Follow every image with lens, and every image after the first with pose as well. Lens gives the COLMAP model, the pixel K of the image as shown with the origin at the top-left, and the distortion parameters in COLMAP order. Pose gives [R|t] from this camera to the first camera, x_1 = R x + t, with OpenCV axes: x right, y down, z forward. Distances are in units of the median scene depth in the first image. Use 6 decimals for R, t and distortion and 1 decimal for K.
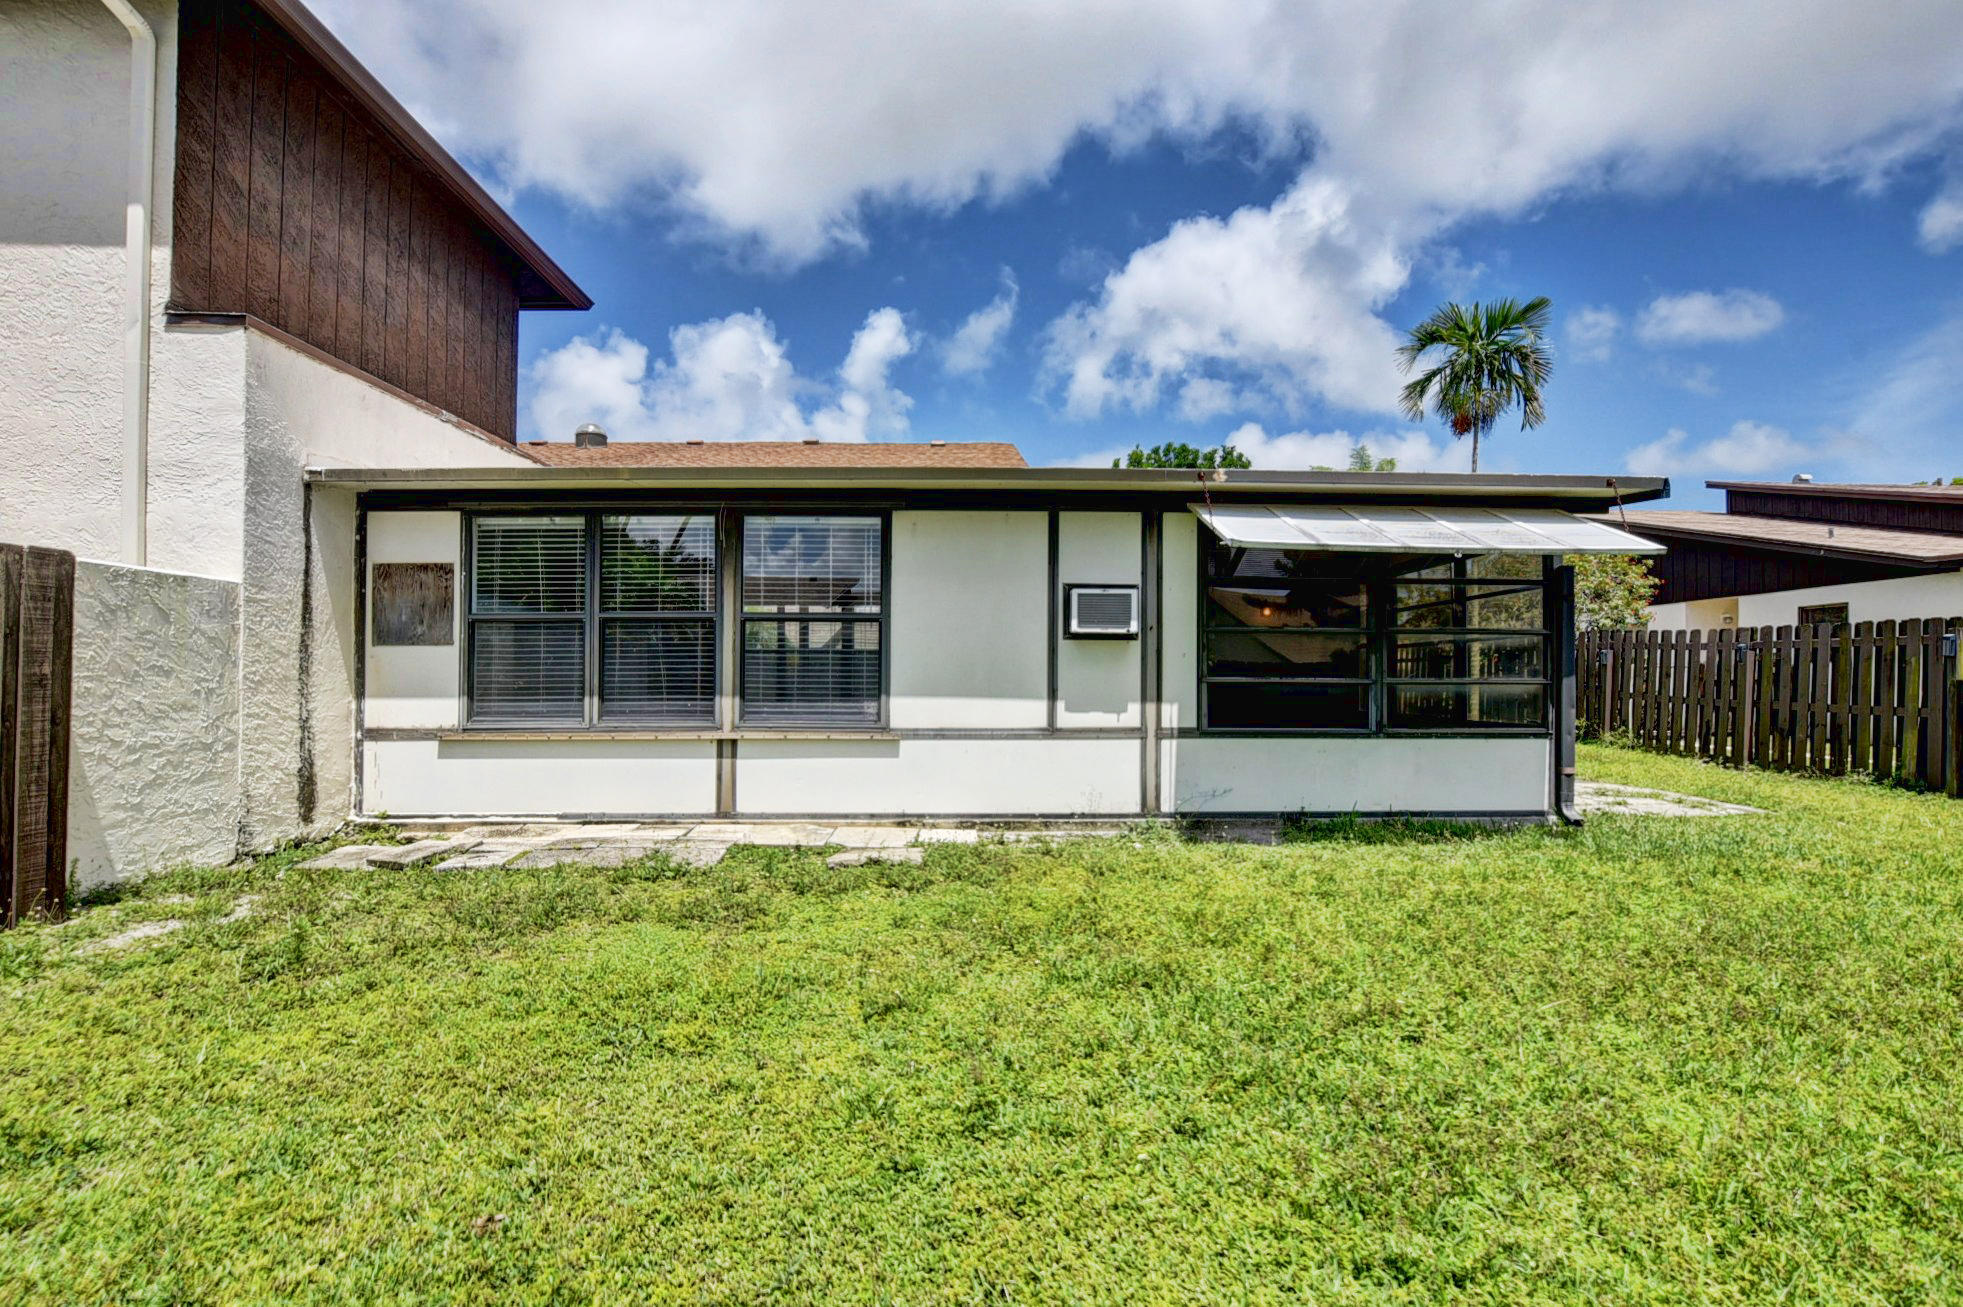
lens RADIAL K [[953.9, 0, 987.3], [0, 953.9, 663.0], [0, 0, 1]] dist [-0.020956, 0.000807]
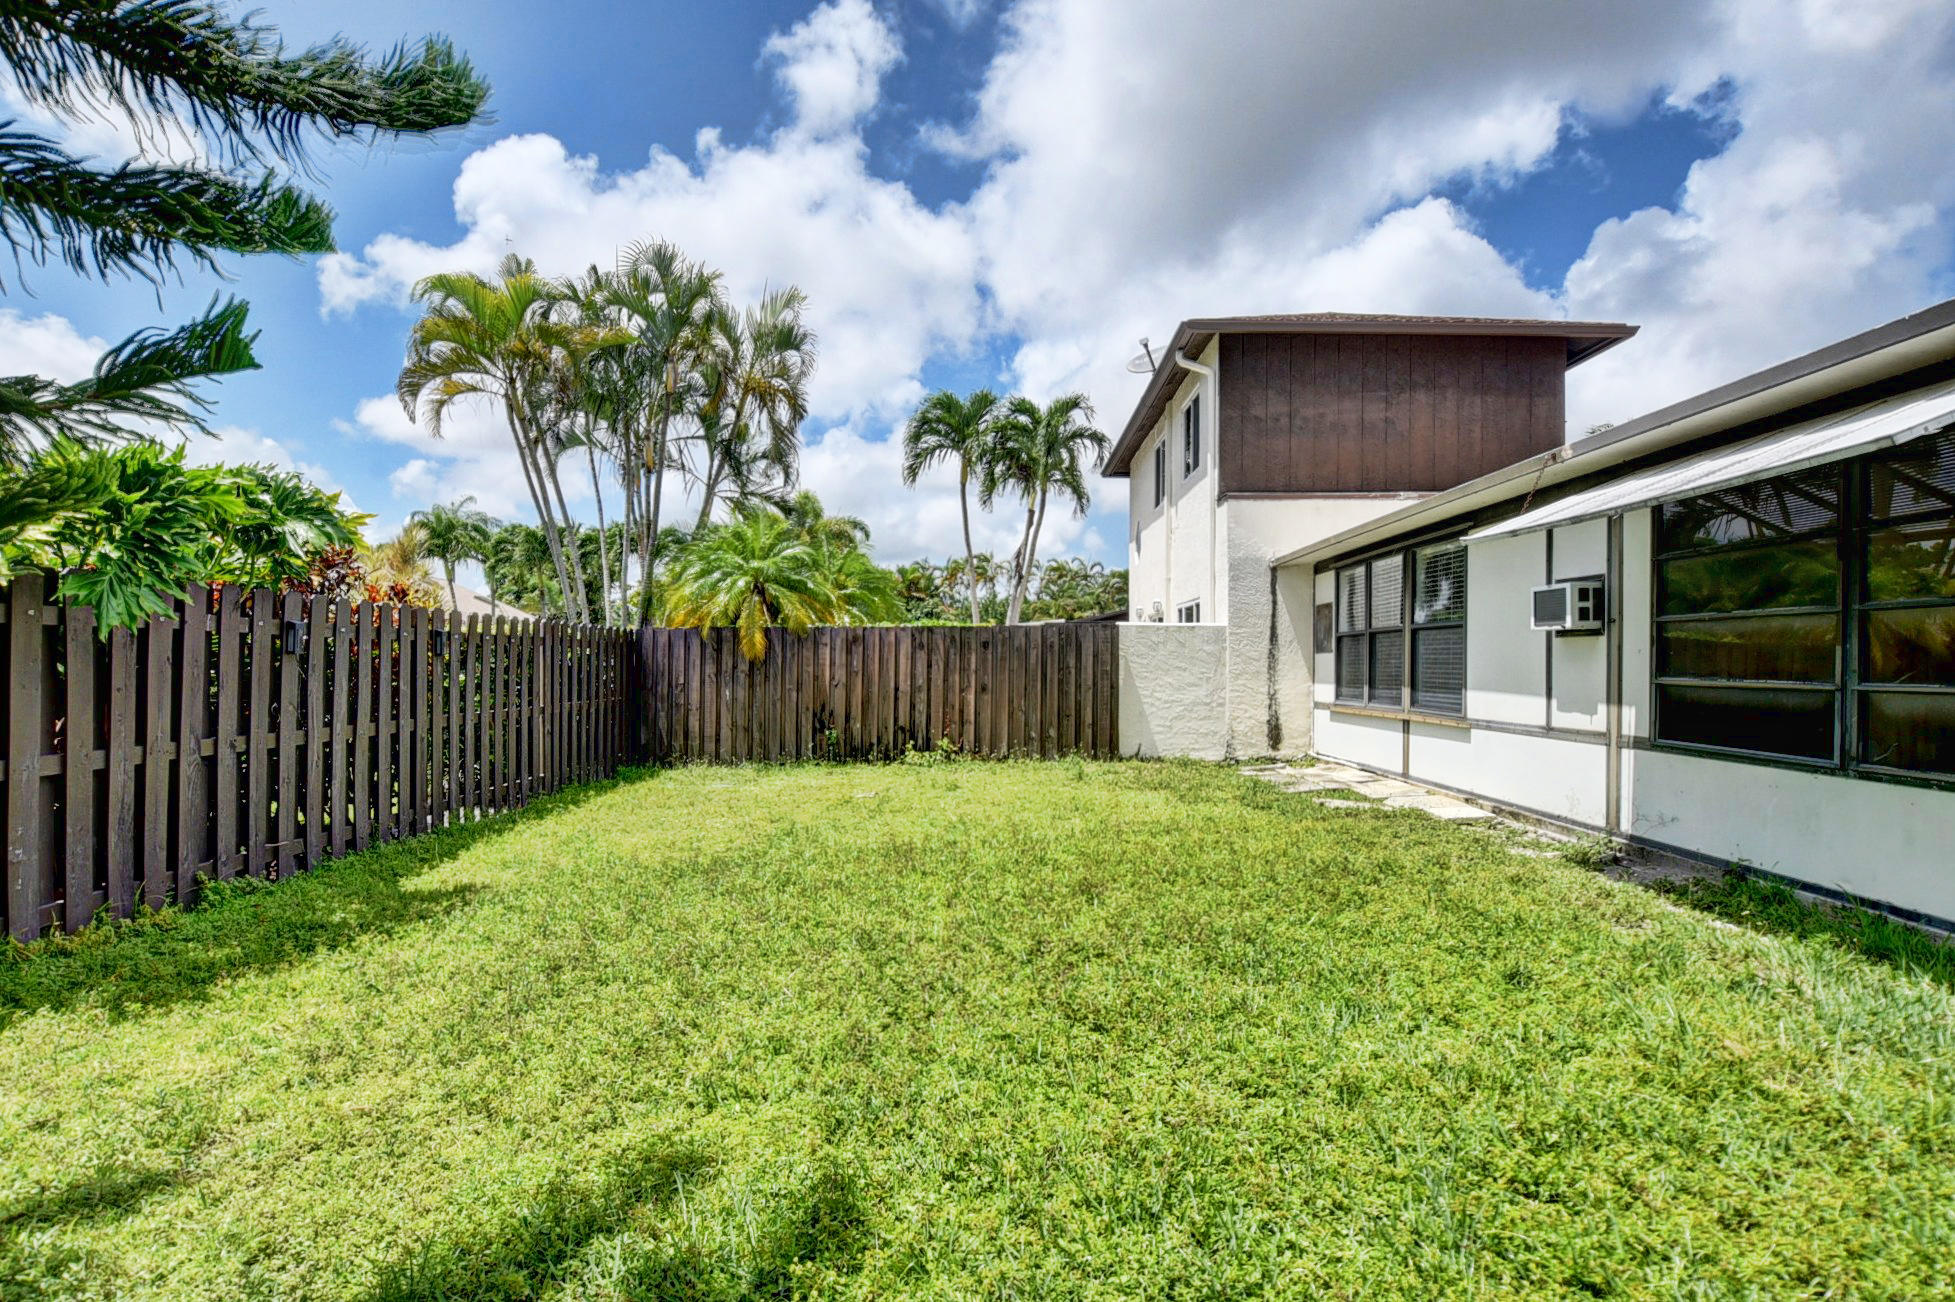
lens RADIAL K [[950.0, 0, 983.3], [0, 950.0, 660.4], [0, 0, 1]] dist [-0.020956, 0.000807]
pose [[-0.036351, -0.006625, -0.999317, 1.067543], [0.009128, 0.999934, -0.006961, 0.000685], [0.999297, -0.009375, -0.036289, 0.453131]]
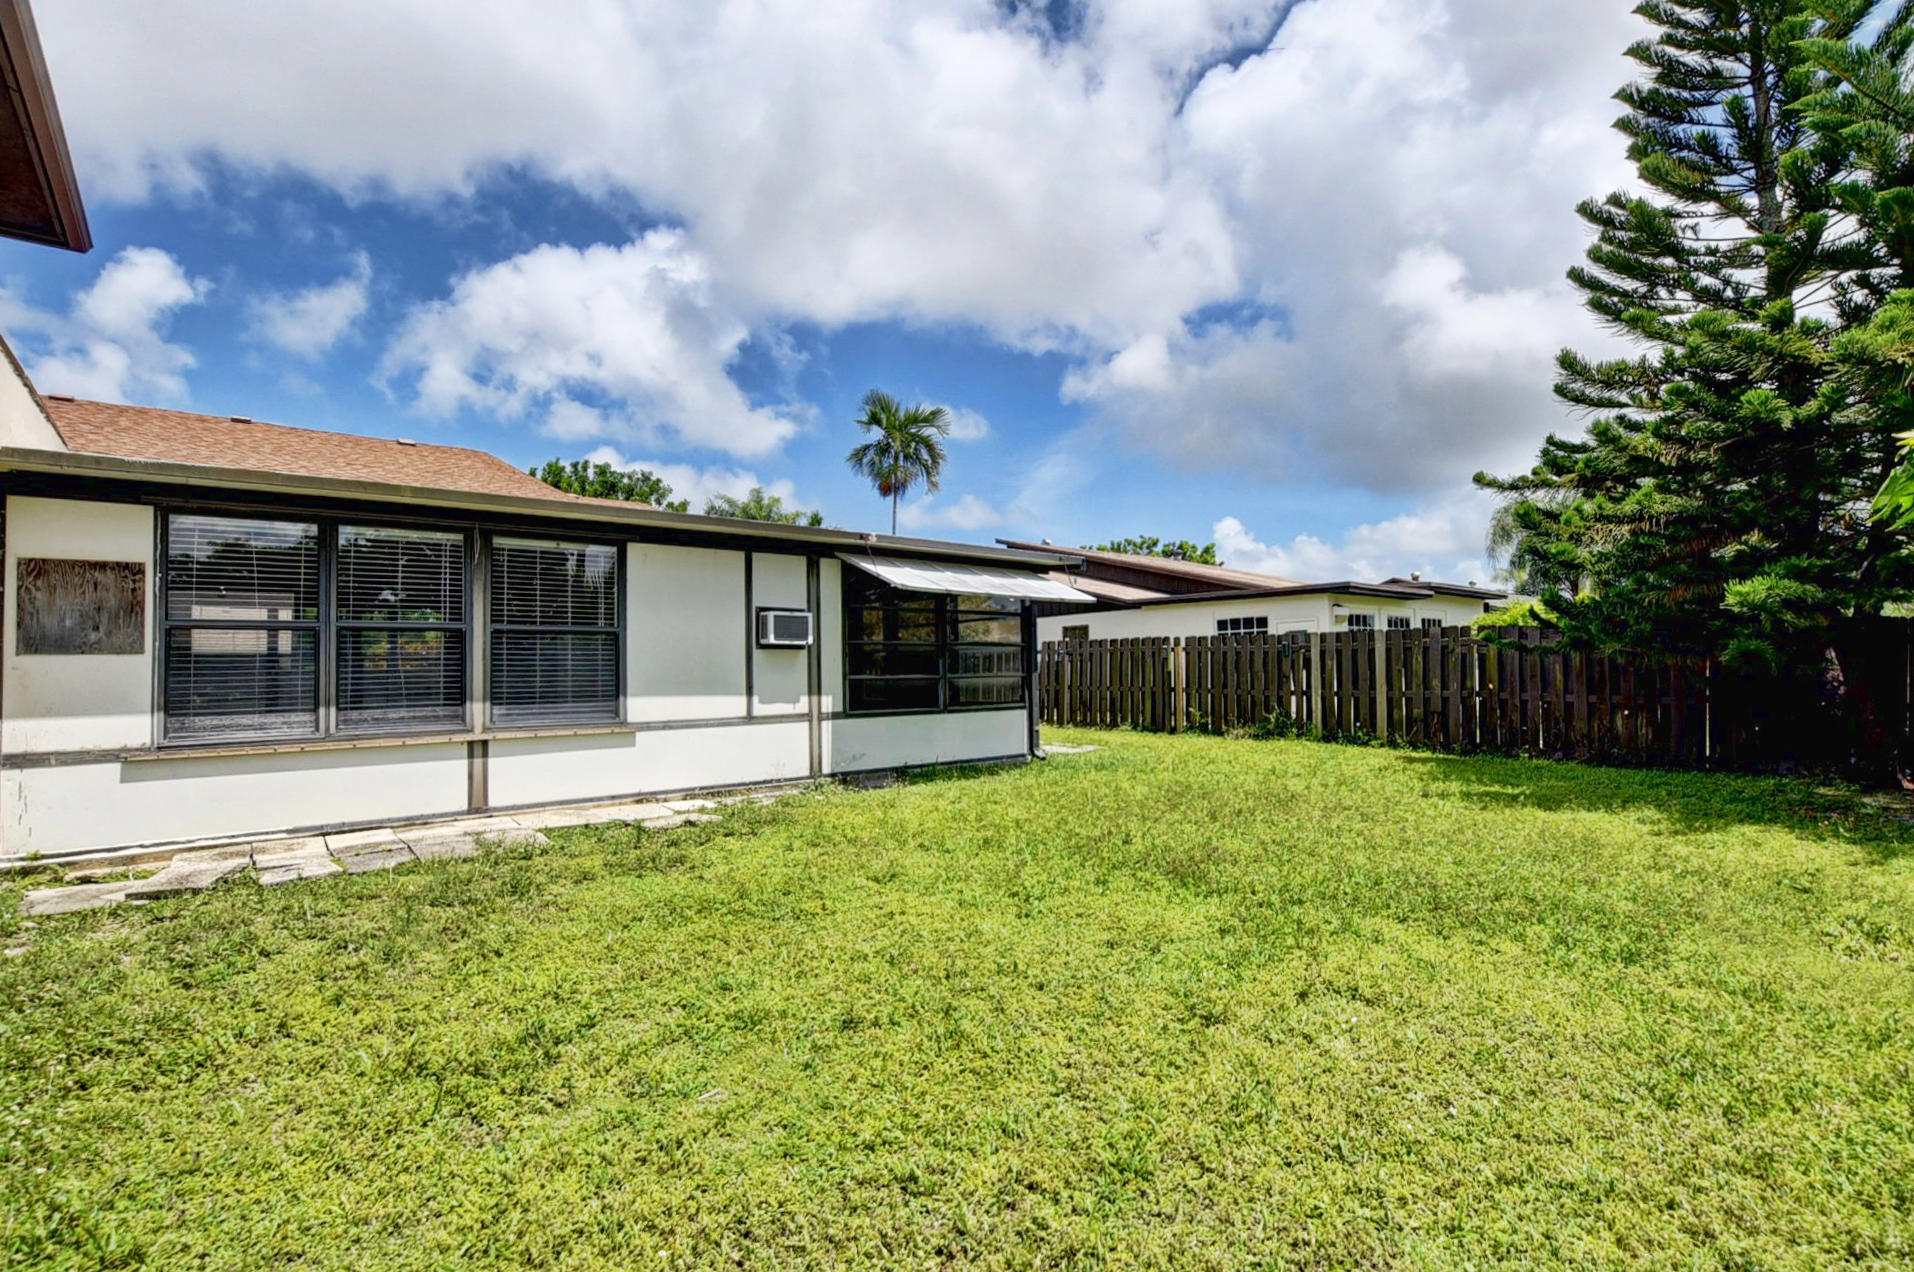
lens RADIAL K [[882.9, 0, 947.8], [0, 882.9, 659.0], [0, 0, 1]] dist [-0.002162, -0.000145]
pose [[0.781206, -0.005484, 0.624250, -0.479408], [0.013283, 0.999881, -0.007839, 0.002041], [-0.624132, 0.014416, 0.781186, -0.122137]]
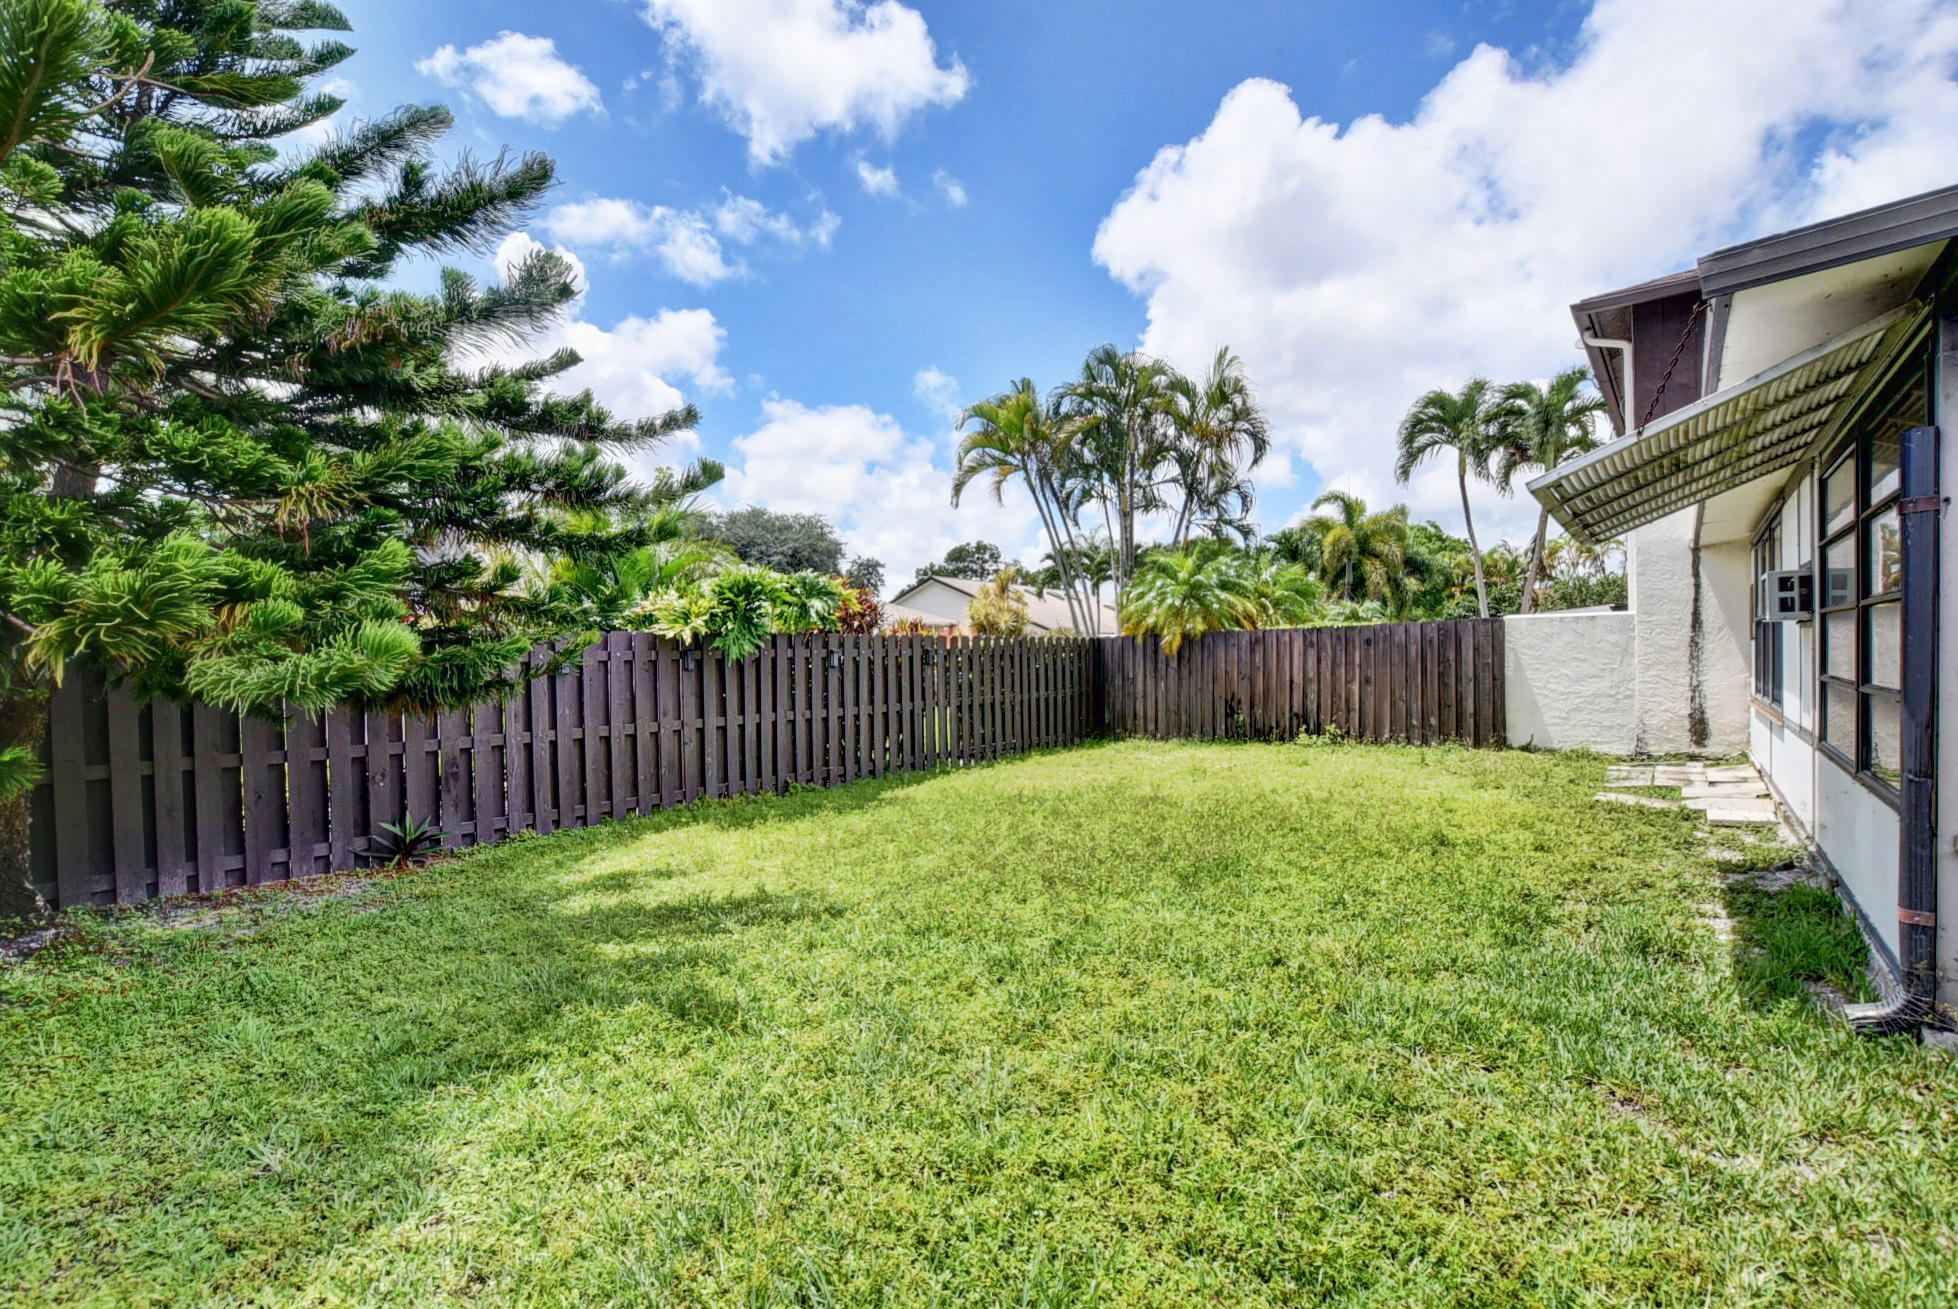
lens RADIAL K [[887.2, 0, 988.1], [0, 887.2, 665.1], [0, 0, 1]] dist [-0.038685, 0.011977]
pose [[-0.649123, 0.016384, -0.760507, 1.203689], [0.027446, 0.999622, -0.001891, -0.009352], [0.760188, -0.022100, -0.649327, 0.955742]]
